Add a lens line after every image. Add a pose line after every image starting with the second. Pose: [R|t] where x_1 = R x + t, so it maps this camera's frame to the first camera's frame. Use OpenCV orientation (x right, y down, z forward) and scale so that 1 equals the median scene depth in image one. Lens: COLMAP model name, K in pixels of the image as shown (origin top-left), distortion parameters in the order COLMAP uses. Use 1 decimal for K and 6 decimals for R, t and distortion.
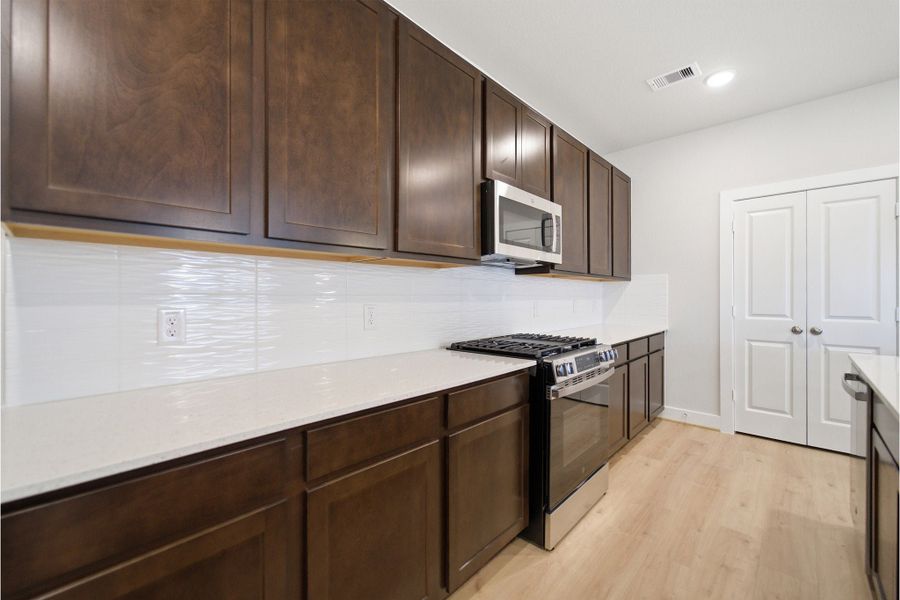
lens RADIAL K [[364.9, 0, 450.0], [0, 364.9, 300.0], [0, 0, 1]] dist [-0.037430, 0.016050]
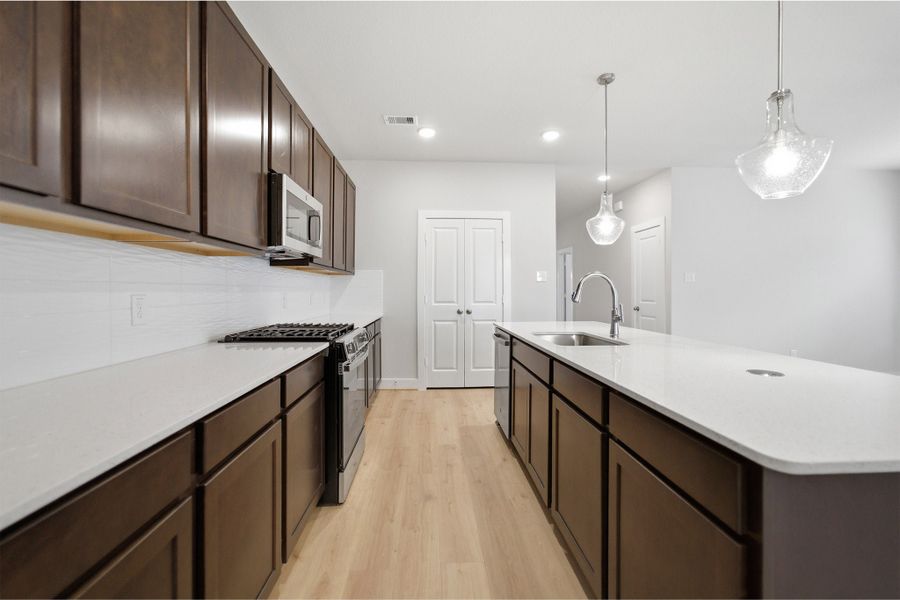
lens RADIAL K [[364.9, 0, 450.0], [0, 364.9, 300.0], [0, 0, 1]] dist [-0.037430, 0.016050]
pose [[0.692323, -0.016571, 0.721397, -0.224490], [0.005570, 0.999829, 0.017621, 0.010312], [-0.721566, -0.008181, 0.692297, -0.044909]]
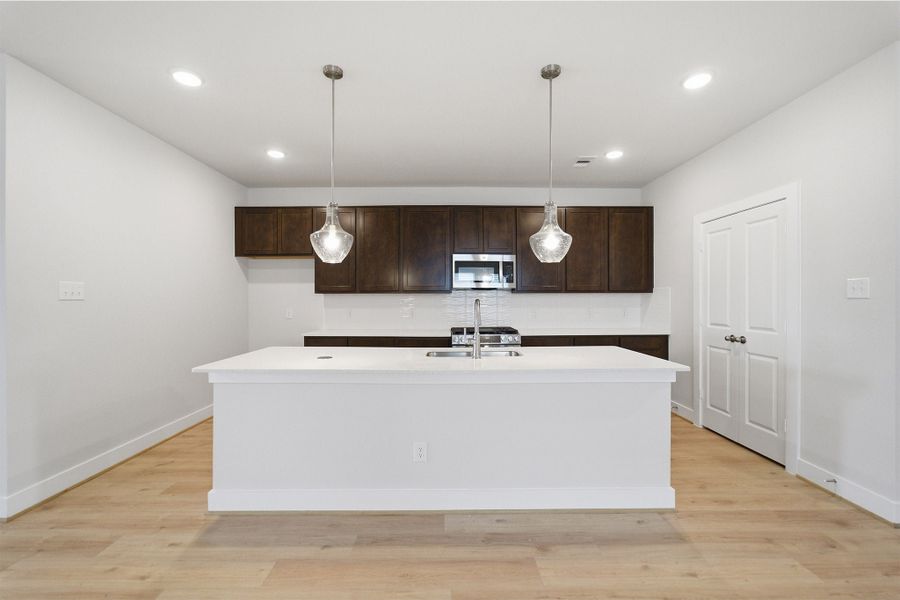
lens RADIAL K [[364.9, 0, 450.0], [0, 364.9, 300.0], [0, 0, 1]] dist [-0.037430, 0.016050]
pose [[0.695240, 0.005250, -0.718758, 1.570335], [-0.012008, 0.999919, -0.004311, -0.027045], [0.718677, 0.011628, 0.695246, -0.547336]]
